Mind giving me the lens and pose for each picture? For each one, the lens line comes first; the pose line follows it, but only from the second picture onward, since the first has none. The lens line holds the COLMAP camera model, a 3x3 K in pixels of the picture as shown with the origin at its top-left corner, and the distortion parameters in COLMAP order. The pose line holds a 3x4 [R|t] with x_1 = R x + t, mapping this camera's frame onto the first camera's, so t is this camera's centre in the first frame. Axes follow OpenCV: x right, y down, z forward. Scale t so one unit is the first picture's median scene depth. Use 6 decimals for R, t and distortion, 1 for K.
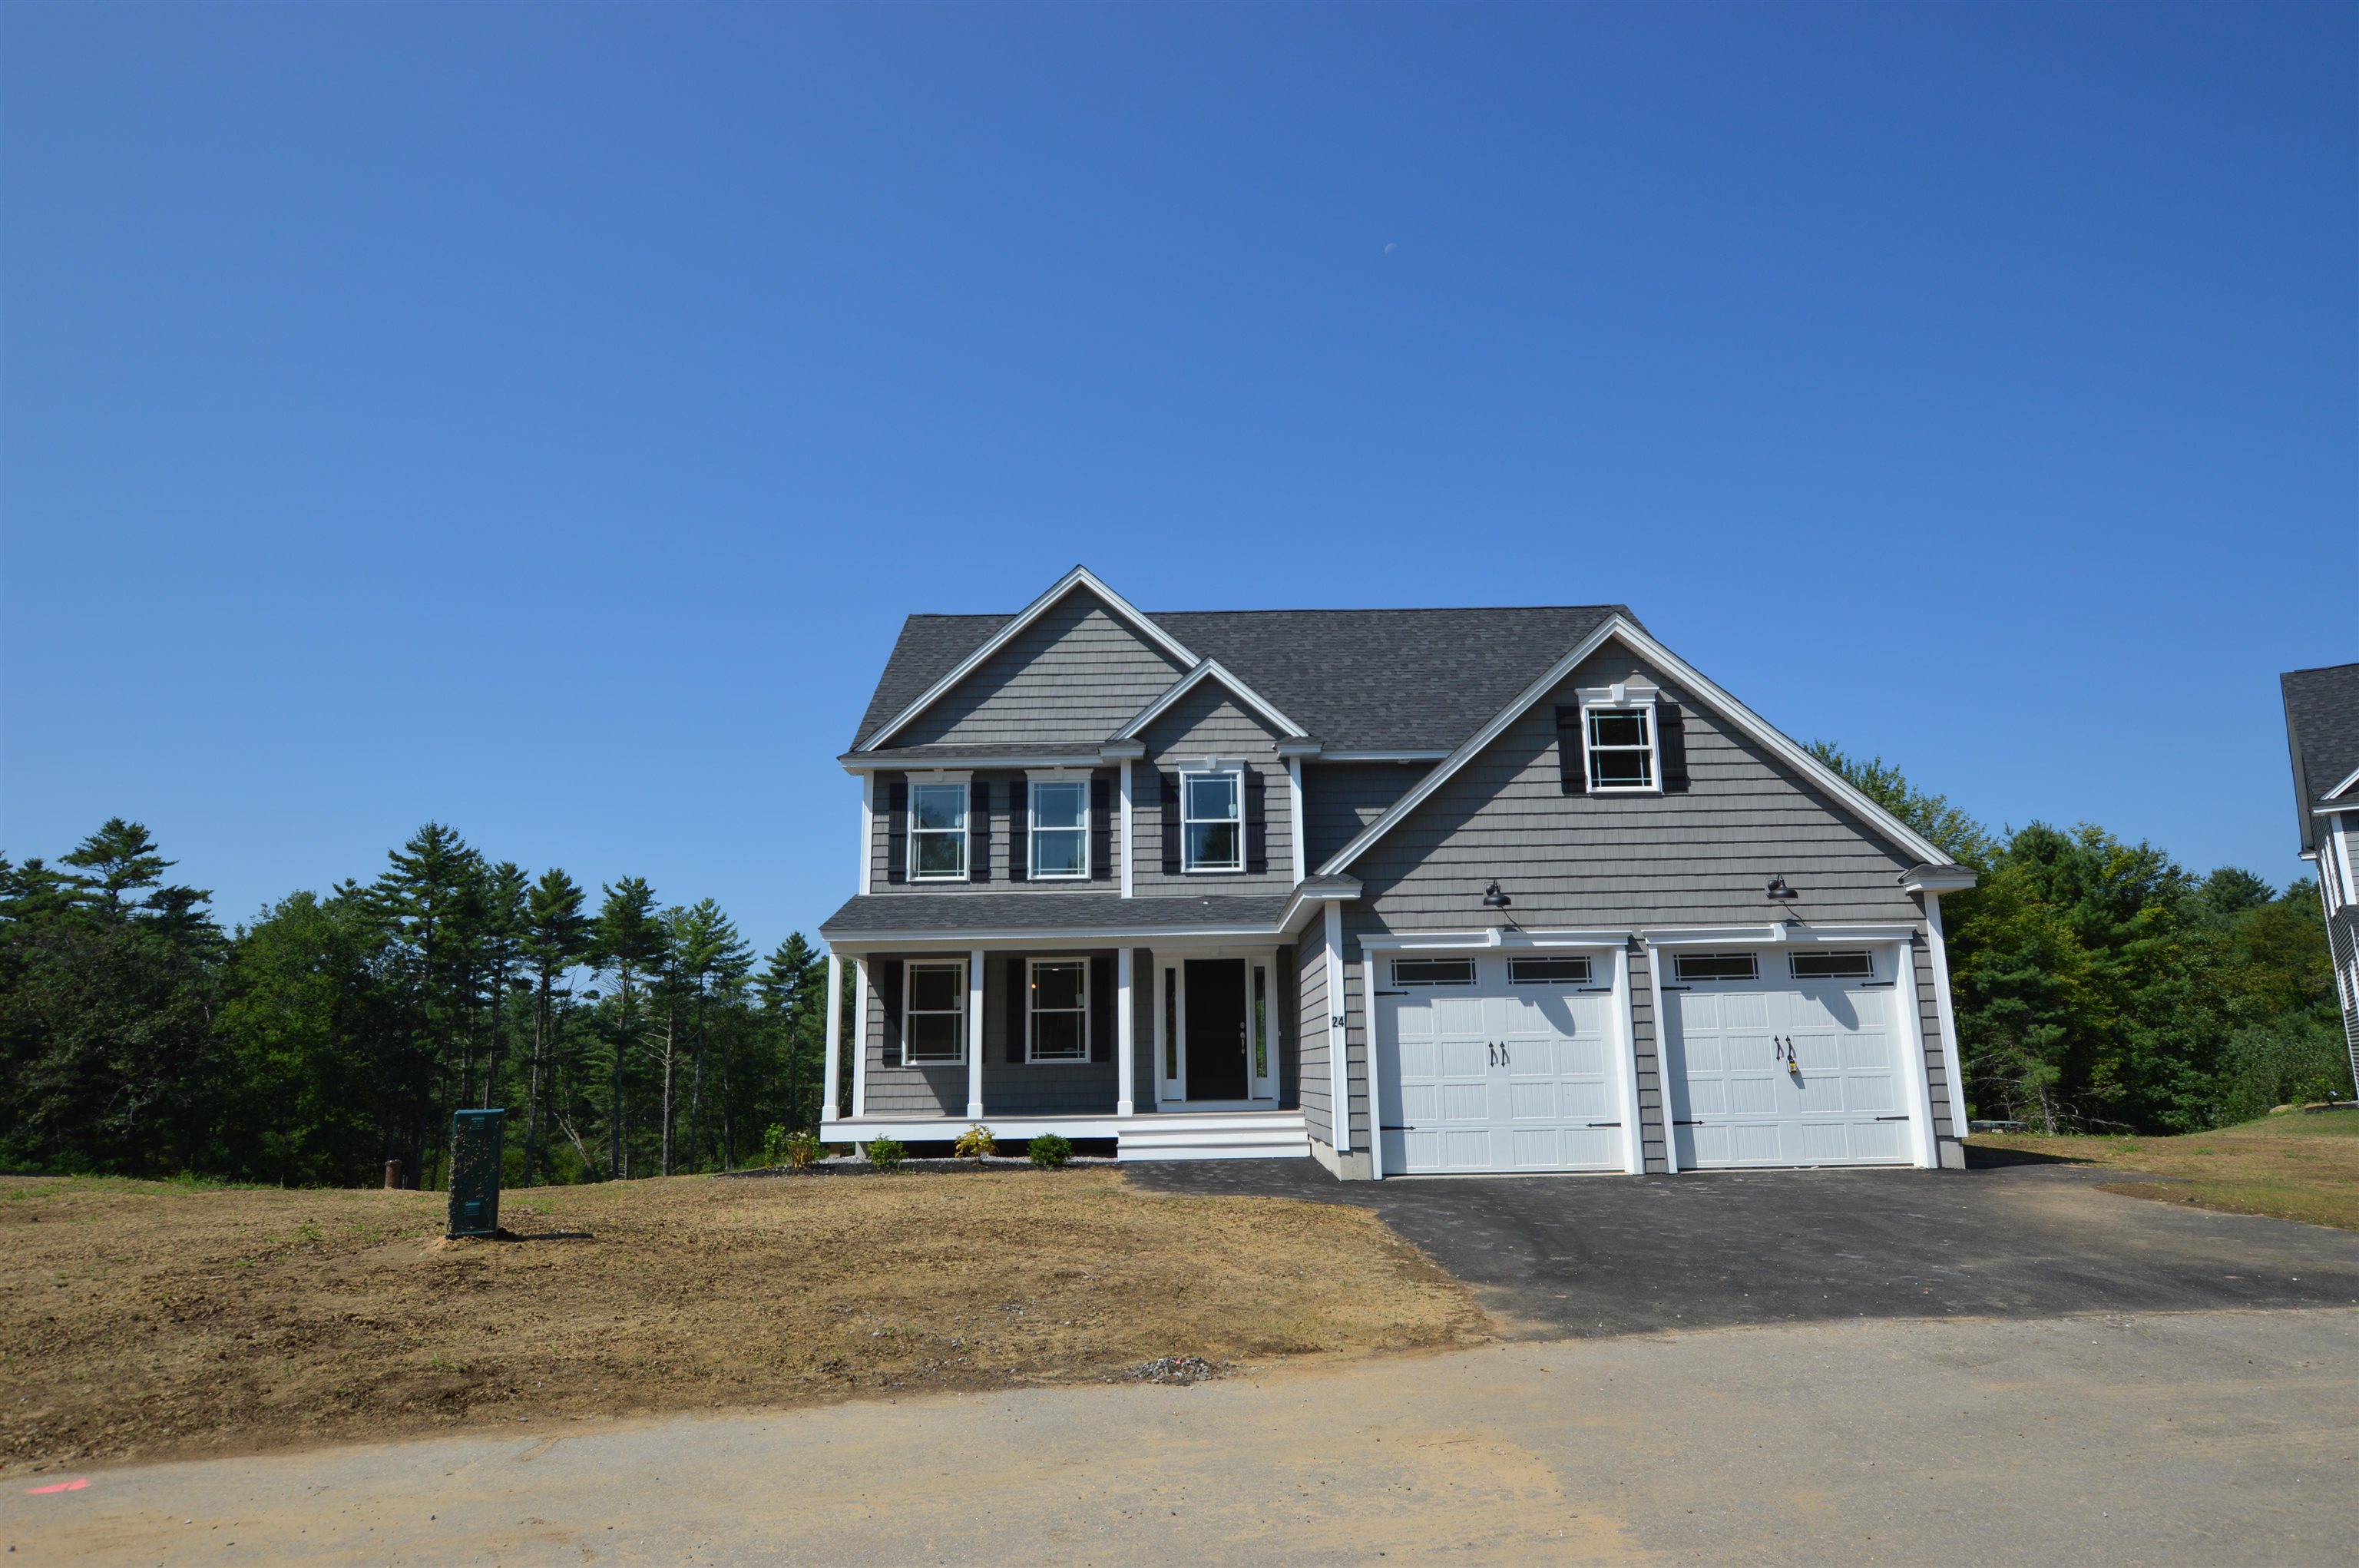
lens RADIAL K [[1357.4, 0, 1177.1], [0, 1357.4, 793.1], [0, 0, 1]] dist [-0.011645, -0.002199]
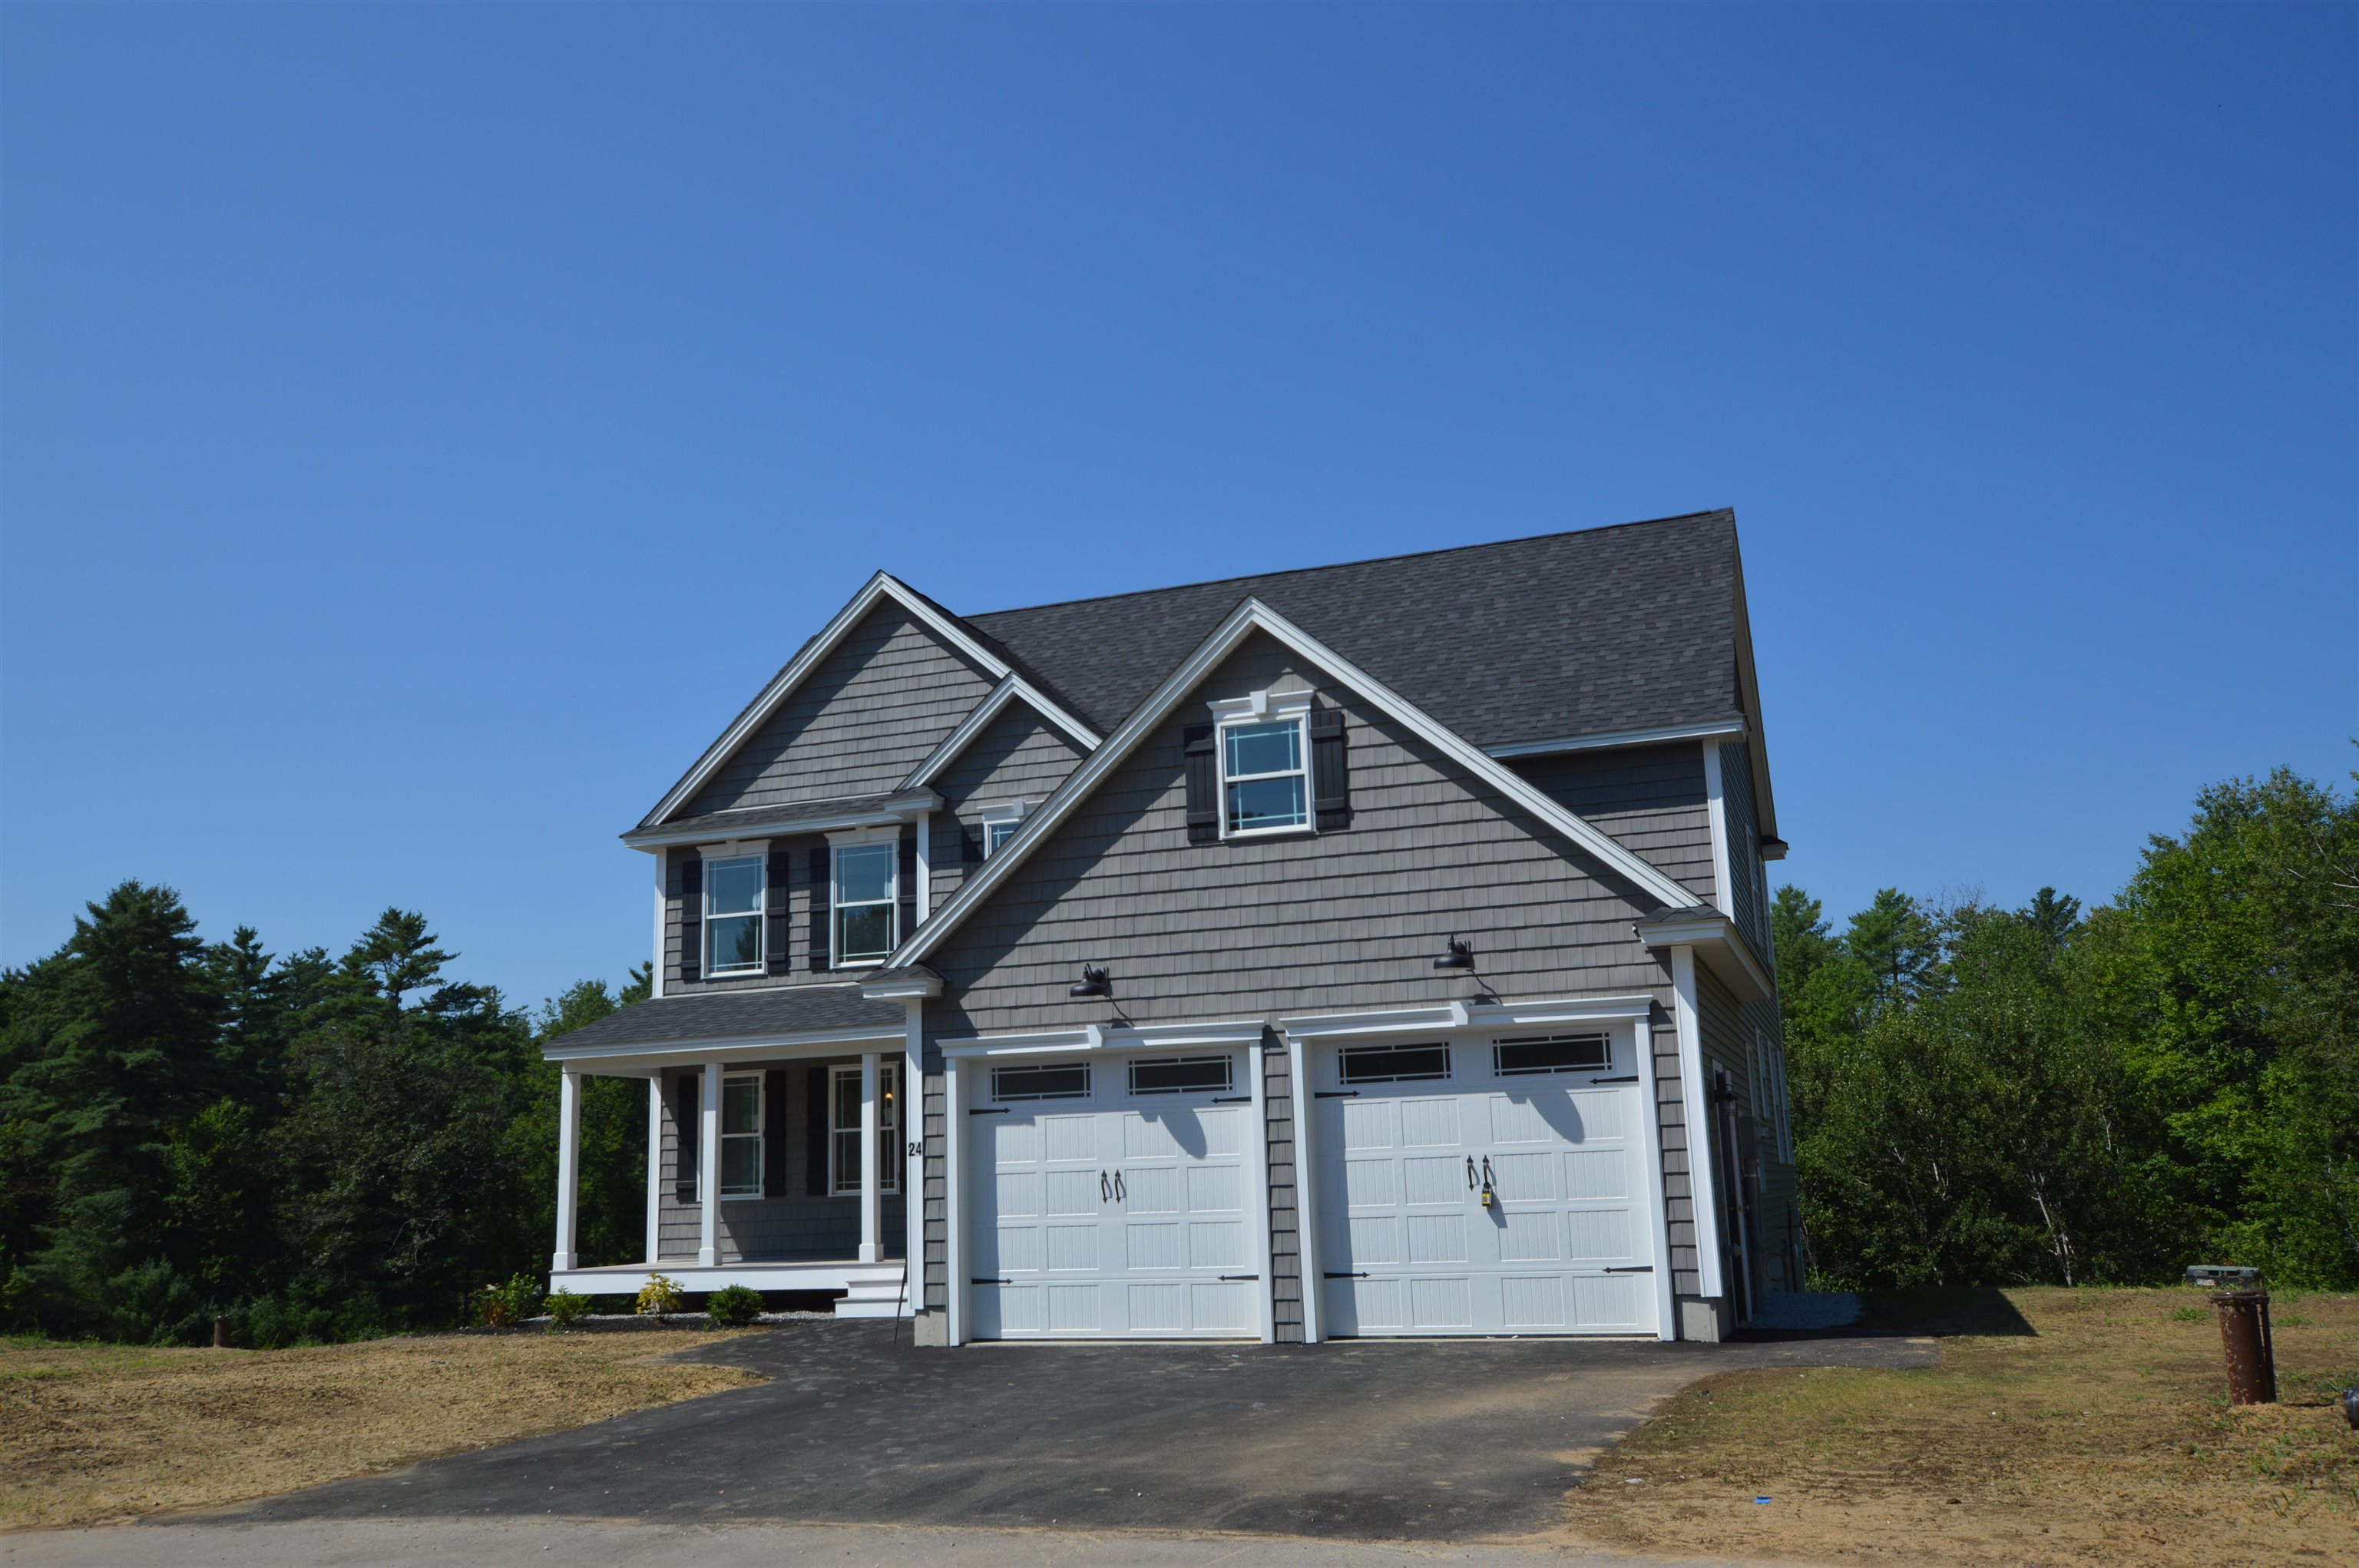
lens RADIAL K [[1942.5, 0, 1170.5], [0, 1942.5, 793.0], [0, 0, 1]] dist [0.004102, 0.008570]
pose [[0.940552, -0.082096, -0.329578, 0.627990], [0.084264, 0.996414, -0.007726, -0.019892], [0.329030, -0.020505, 0.944097, -0.034835]]
